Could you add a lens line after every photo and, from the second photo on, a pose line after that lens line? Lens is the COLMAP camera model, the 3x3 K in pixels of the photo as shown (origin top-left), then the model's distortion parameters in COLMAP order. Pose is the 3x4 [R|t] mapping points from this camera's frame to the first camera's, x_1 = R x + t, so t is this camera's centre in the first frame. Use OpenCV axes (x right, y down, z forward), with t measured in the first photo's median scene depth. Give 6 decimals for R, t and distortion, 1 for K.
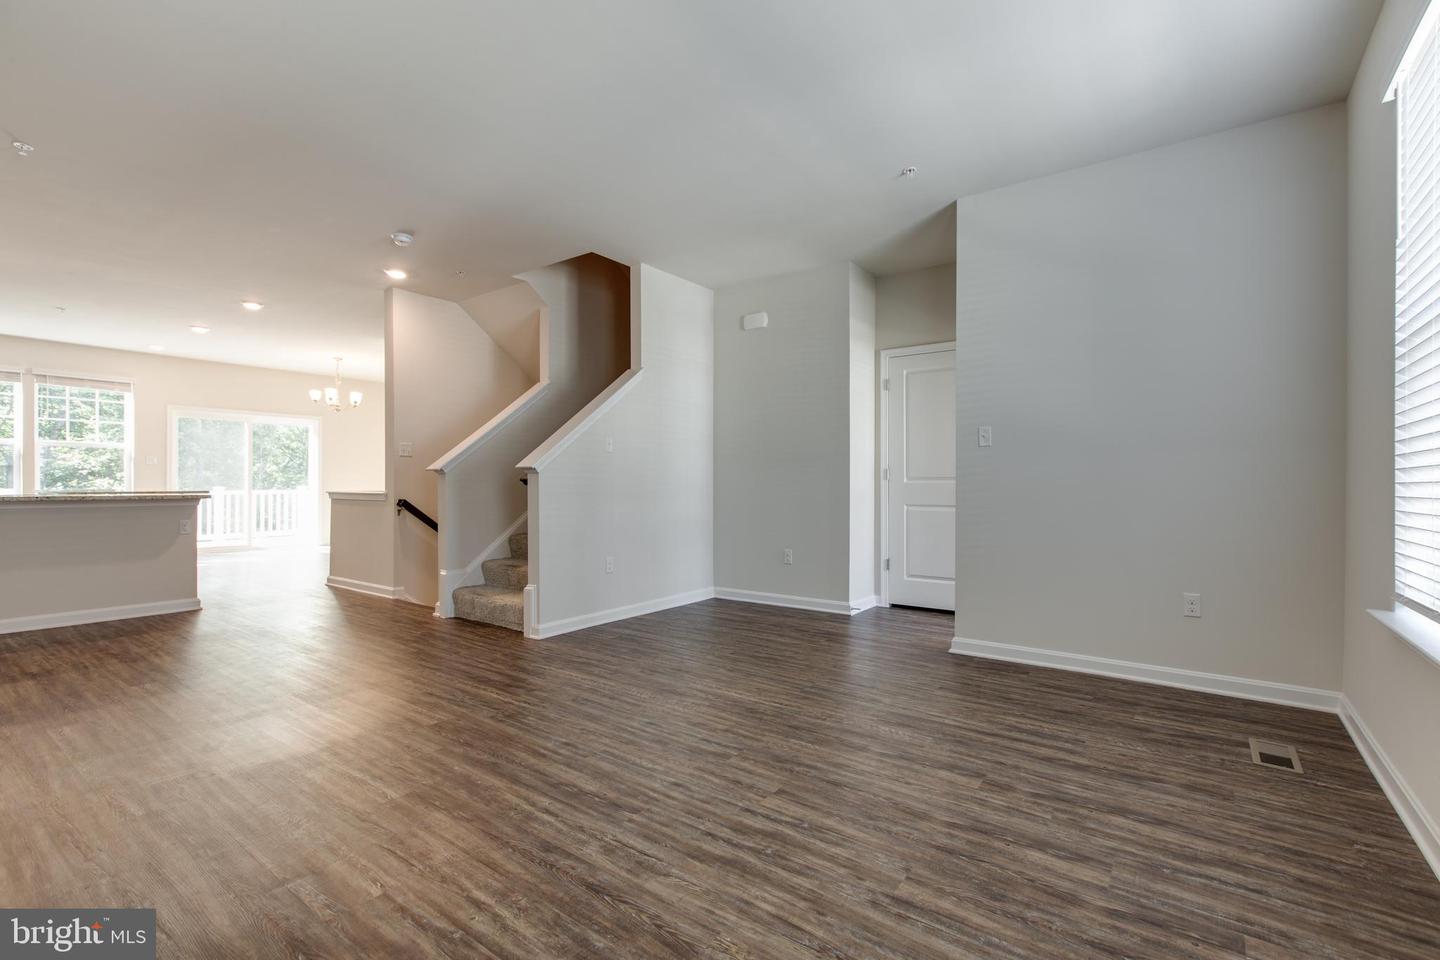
lens RADIAL K [[652.0, 0, 732.3], [0, 652.0, 478.6], [0, 0, 1]] dist [-0.000742, -0.000156]
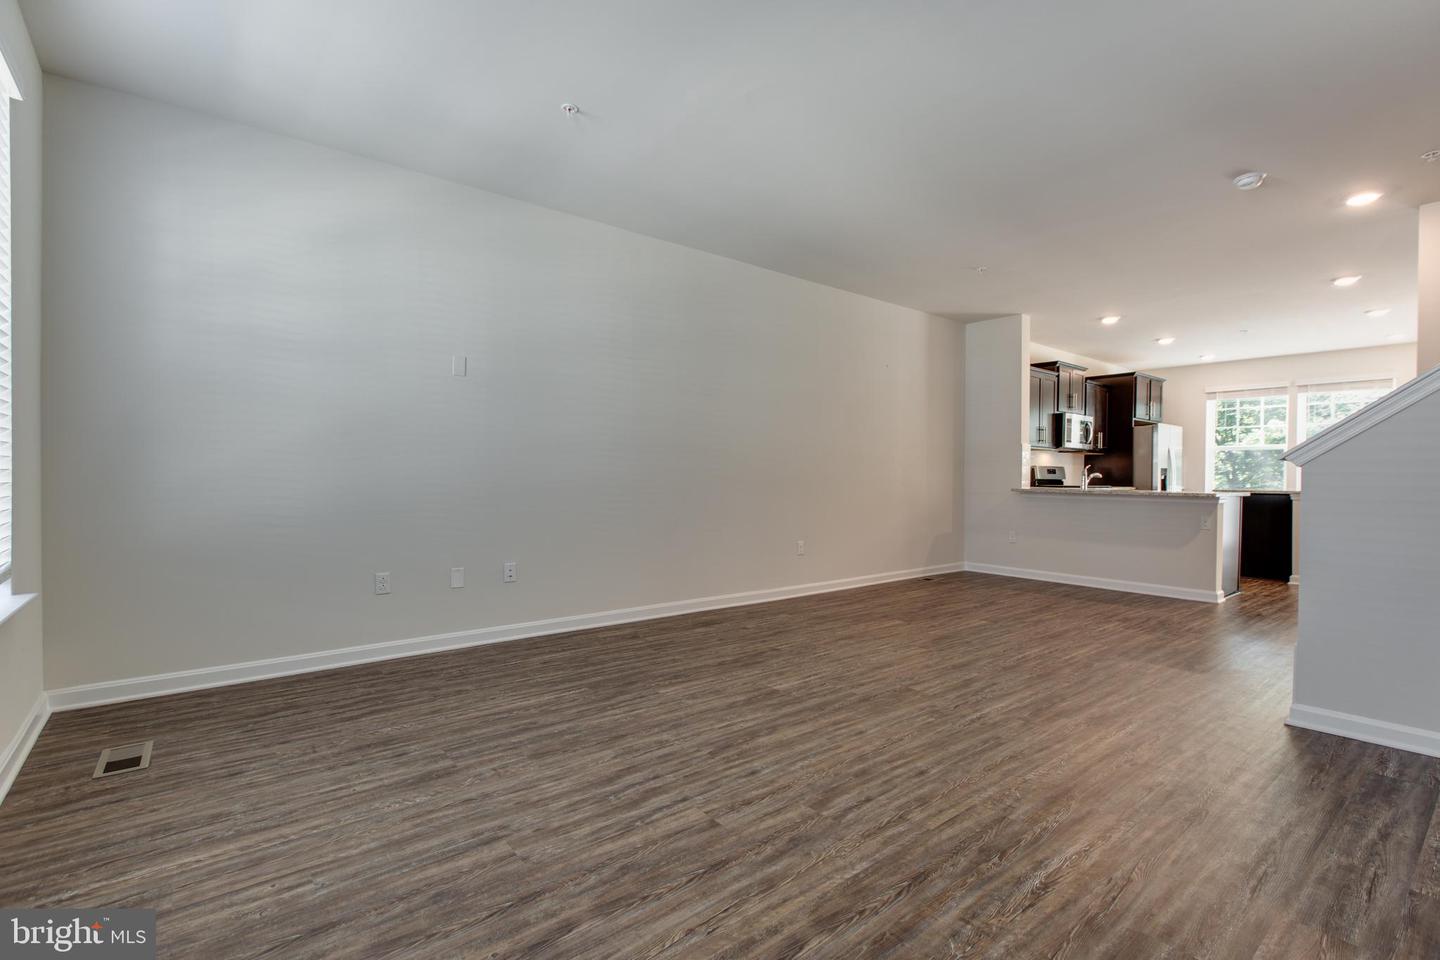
lens RADIAL K [[652.0, 0, 732.3], [0, 652.0, 478.6], [0, 0, 1]] dist [-0.000742, -0.000156]
pose [[-0.248940, -0.000552, -0.968519, 1.020119], [-0.003505, 0.999994, 0.000332, 0.010531], [0.968513, 0.003477, -0.248940, 1.367344]]
